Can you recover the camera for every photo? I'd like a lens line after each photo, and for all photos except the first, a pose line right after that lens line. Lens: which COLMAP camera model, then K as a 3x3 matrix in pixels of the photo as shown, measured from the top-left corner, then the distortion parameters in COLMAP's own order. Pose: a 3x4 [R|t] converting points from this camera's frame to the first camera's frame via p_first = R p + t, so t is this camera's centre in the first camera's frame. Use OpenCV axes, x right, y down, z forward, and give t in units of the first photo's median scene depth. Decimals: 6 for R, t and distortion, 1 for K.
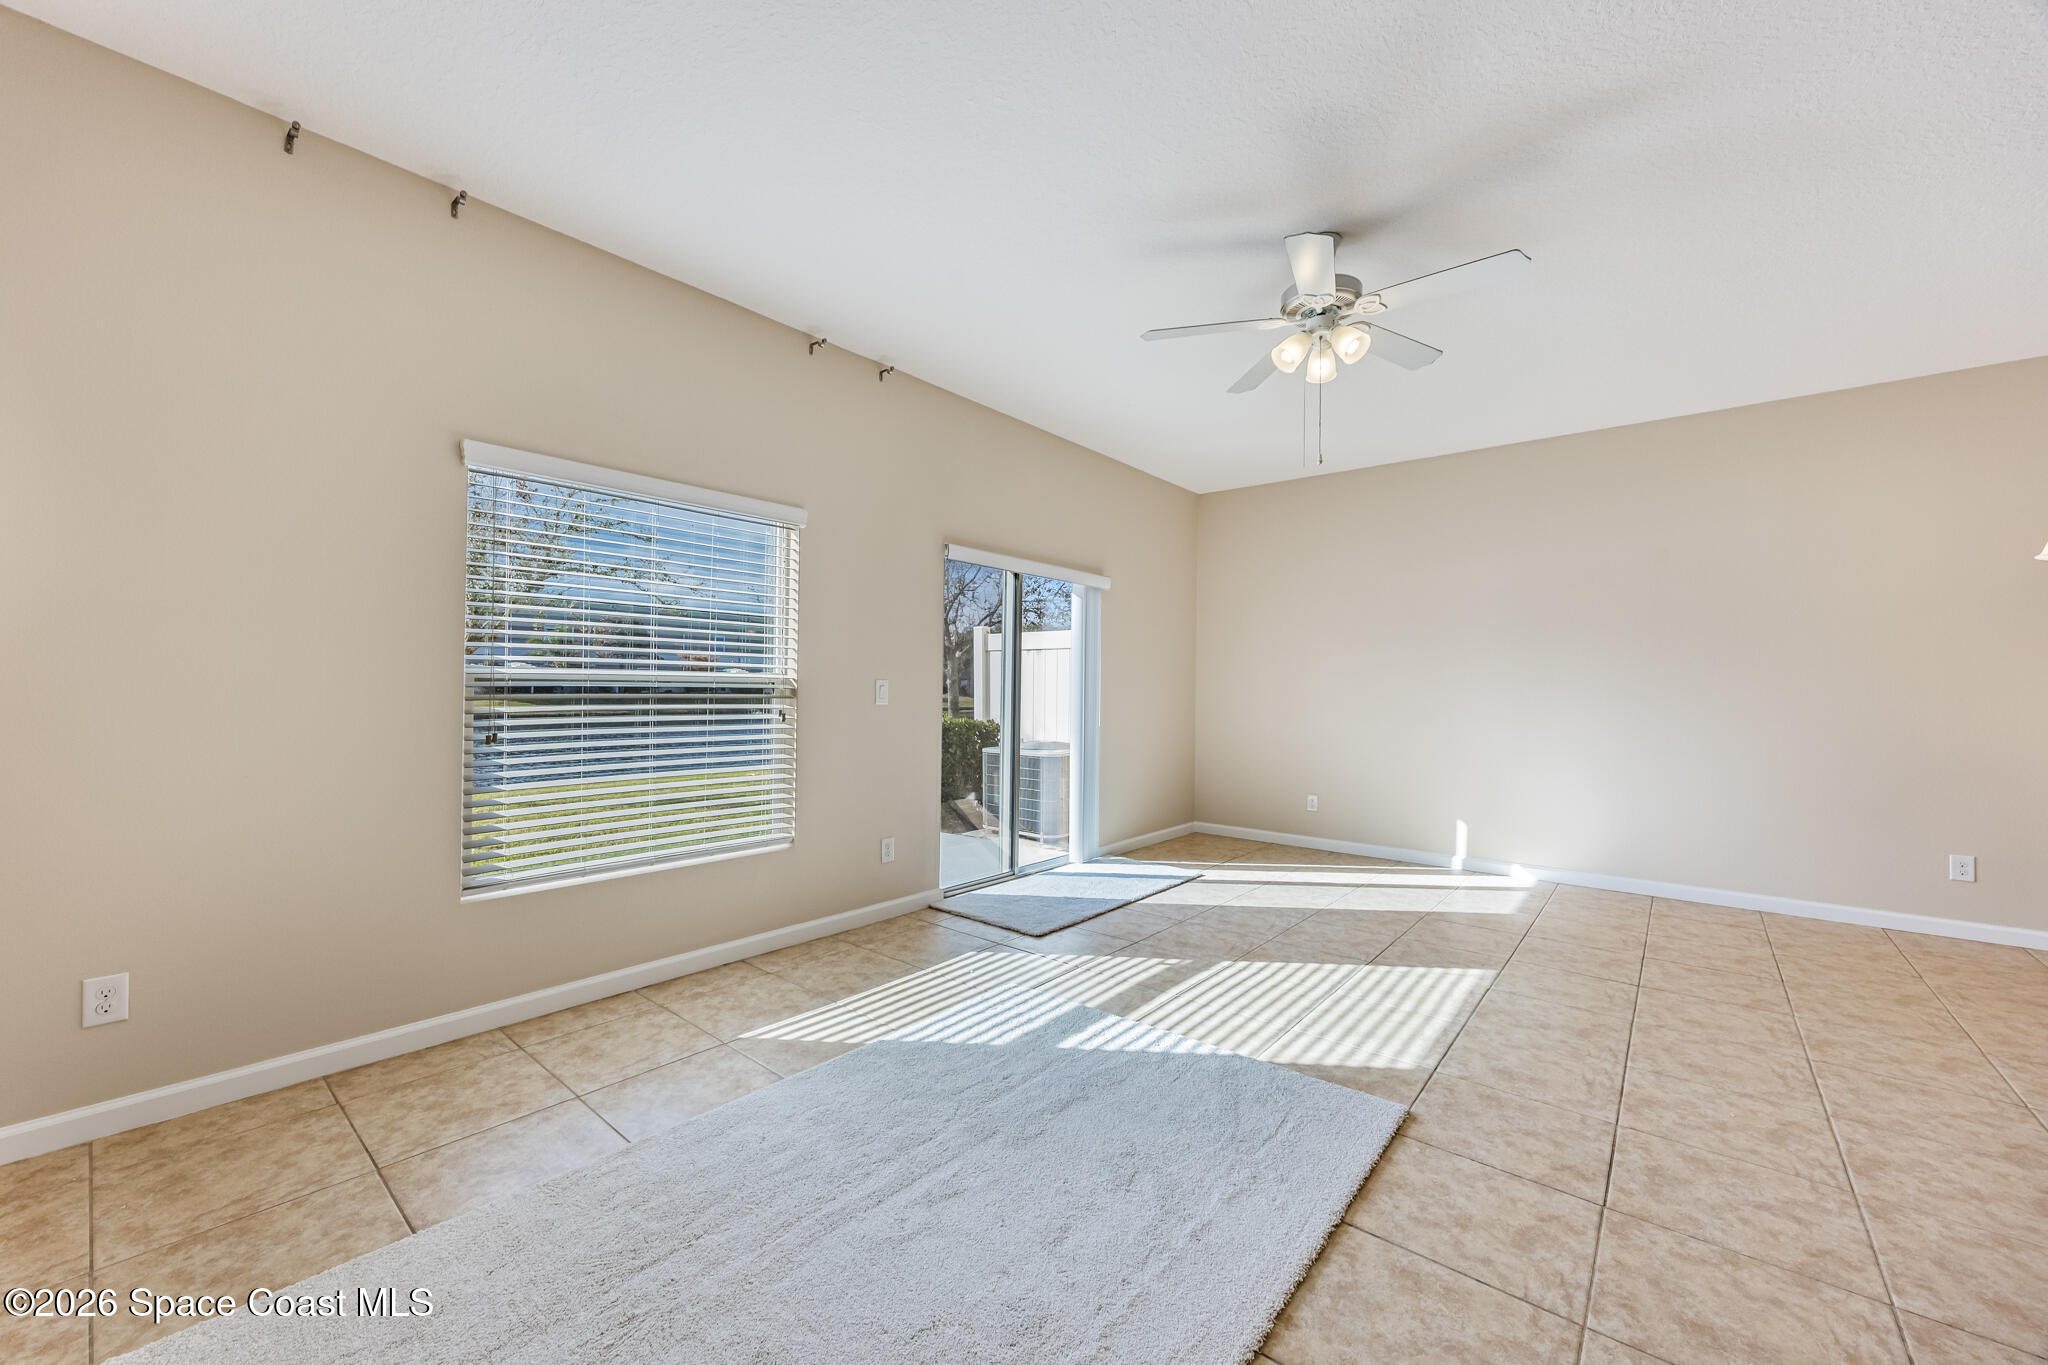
lens RADIAL K [[780.6, 0, 1023.6], [0, 780.6, 702.3], [0, 0, 1]] dist [-0.002360, 0.000016]
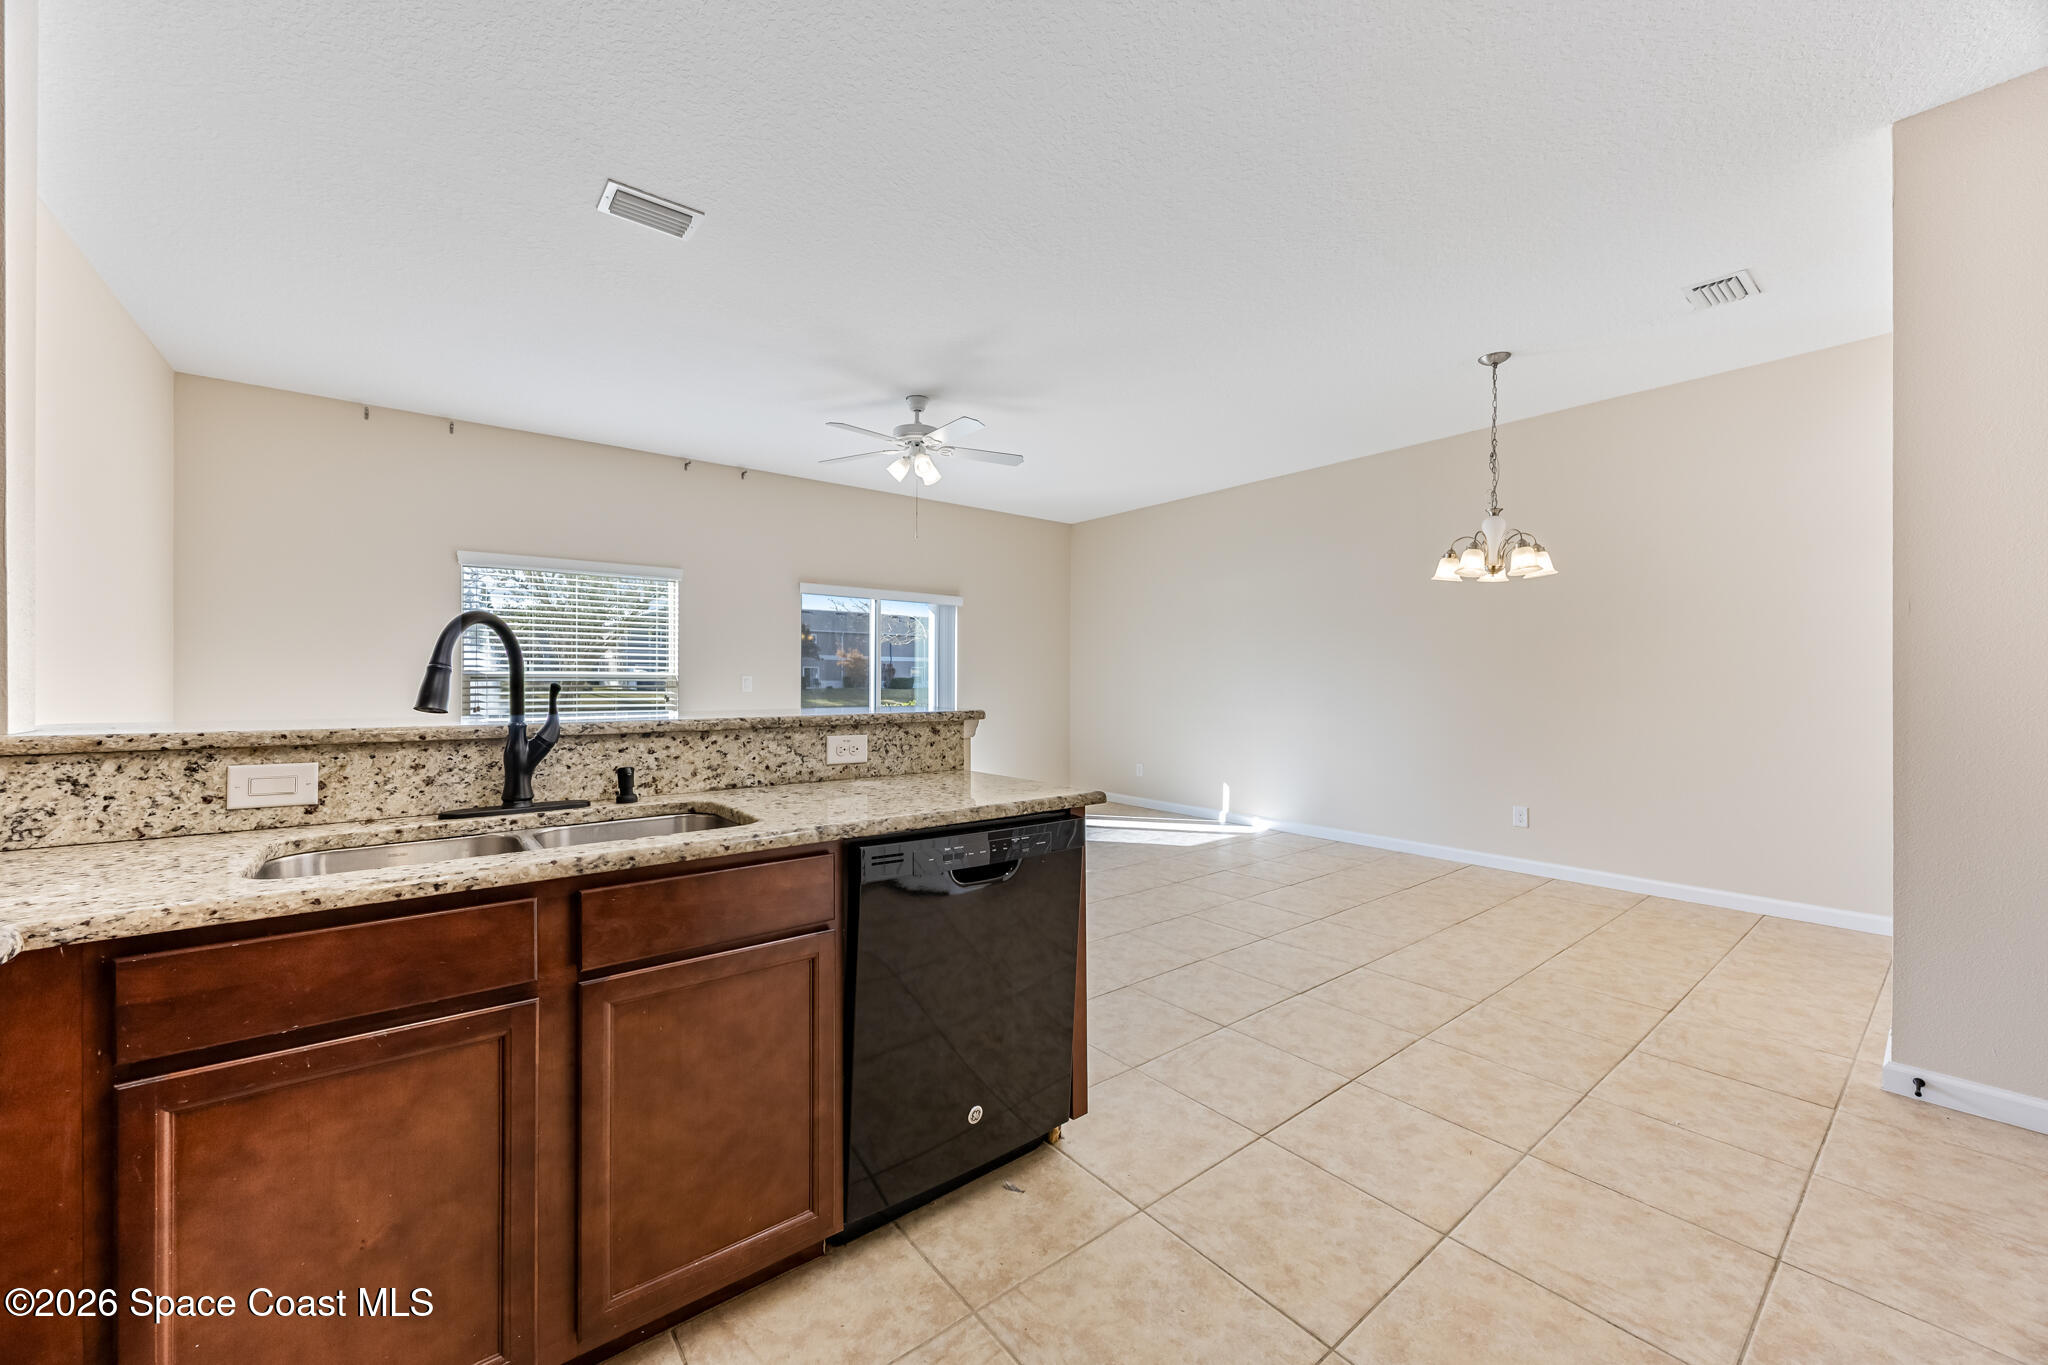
lens RADIAL K [[780.6, 0, 1018.1], [0, 780.6, 674.3], [0, 0, 1]] dist [-0.002360, 0.000016]
pose [[0.979643, -0.013783, -0.200276, 0.802359], [0.008310, 0.999570, -0.028138, 0.020813], [0.200578, 0.025901, 0.979335, -0.469684]]
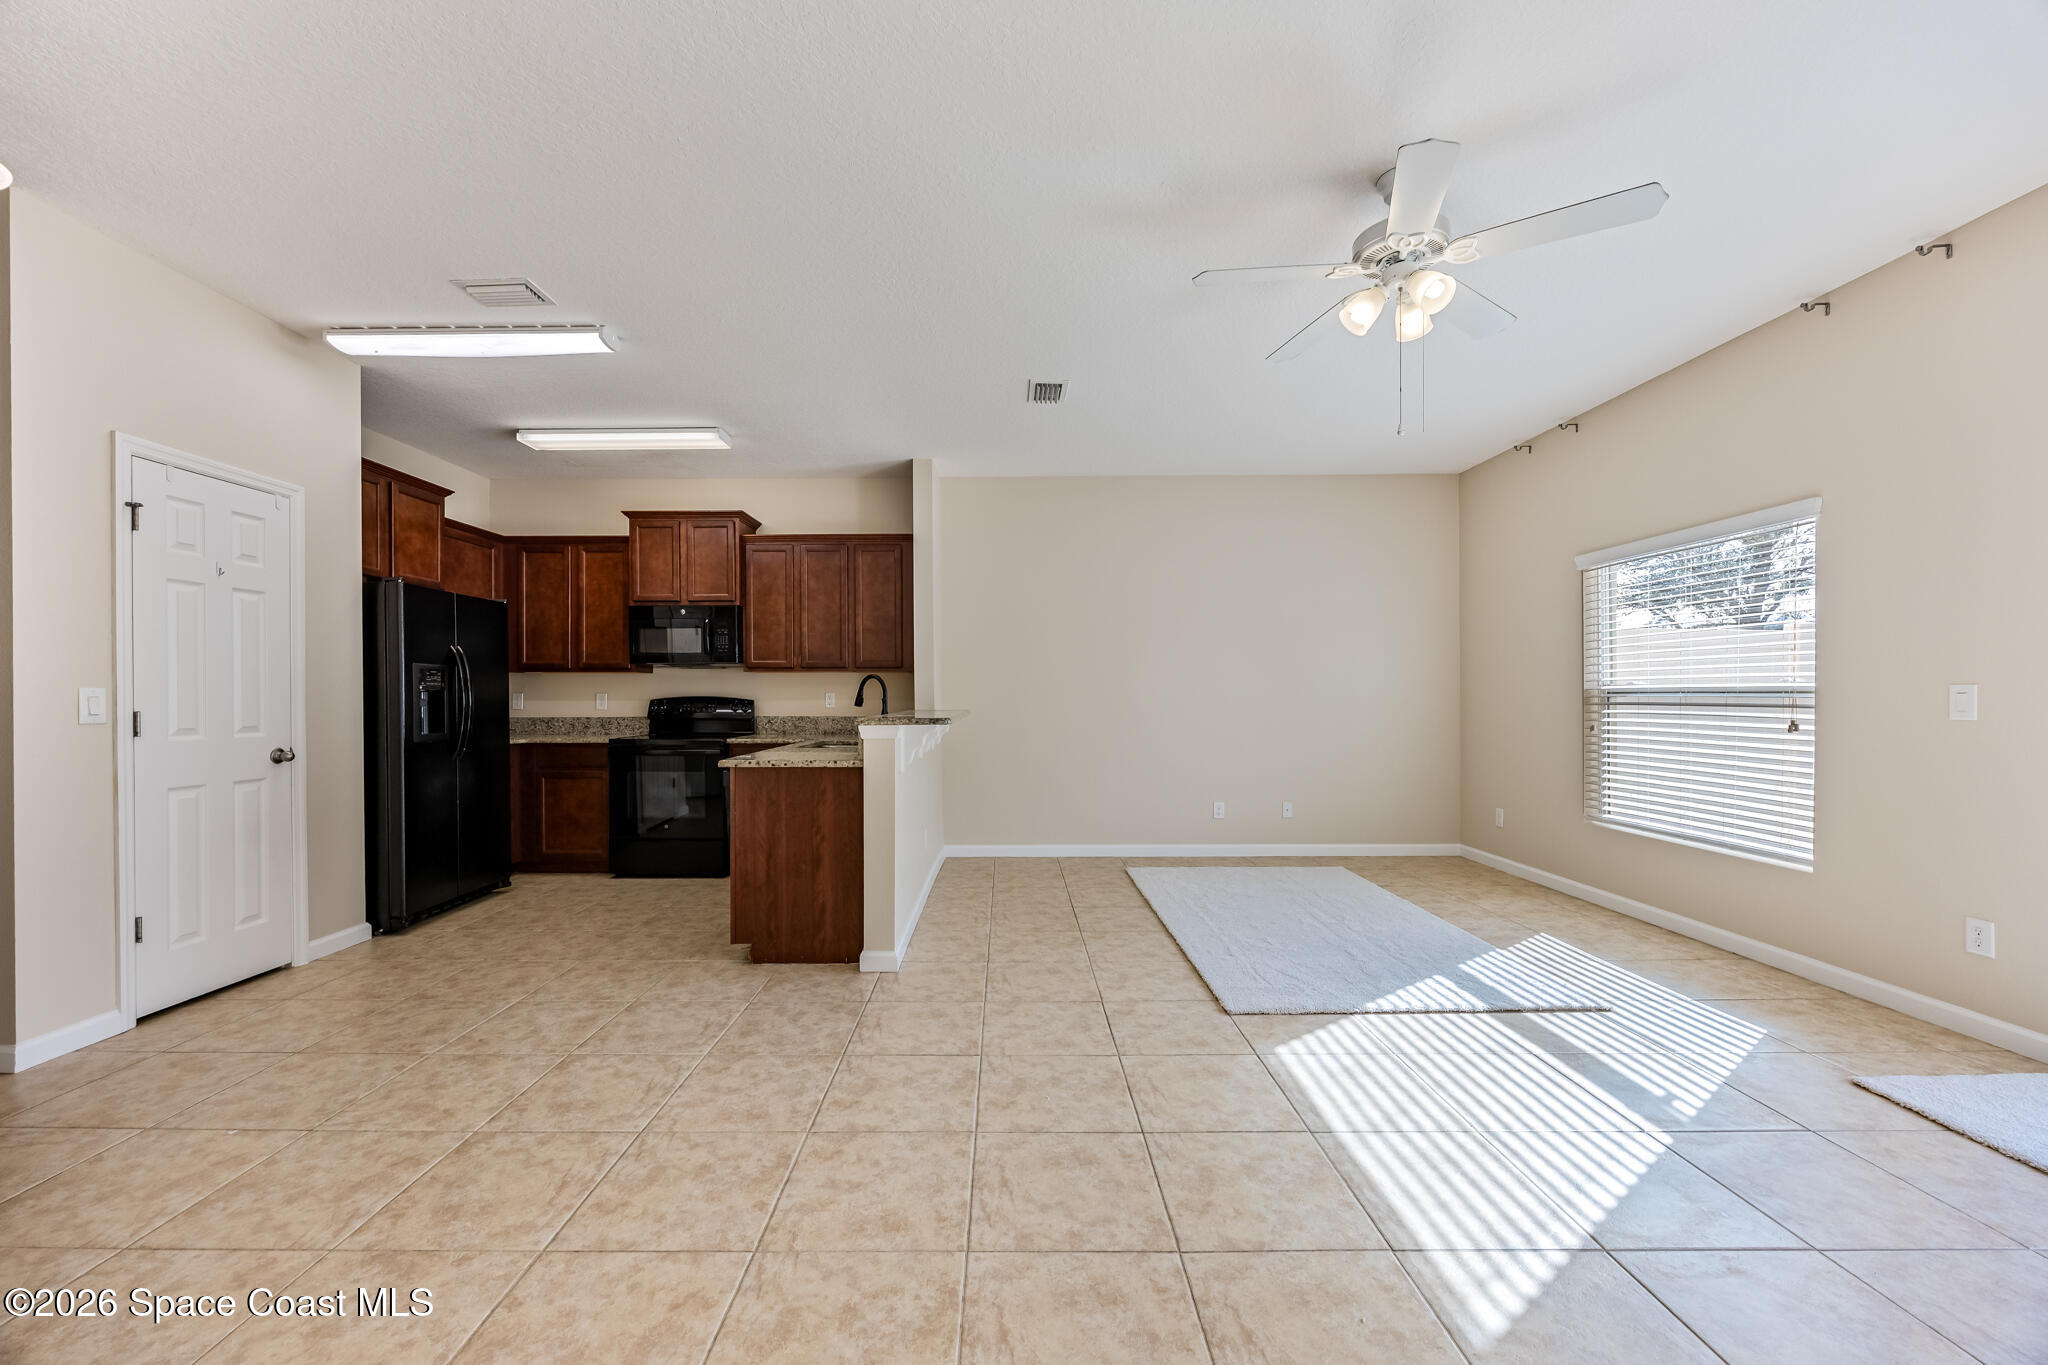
lens RADIAL K [[780.6, 0, 1005.9], [0, 780.6, 702.2], [0, 0, 1]] dist [-0.002360, 0.000016]
pose [[-0.763923, -0.004679, -0.645291, 1.132466], [-0.018665, 0.999716, 0.014847, -0.007687], [0.645038, 0.023386, -0.763793, 1.215196]]
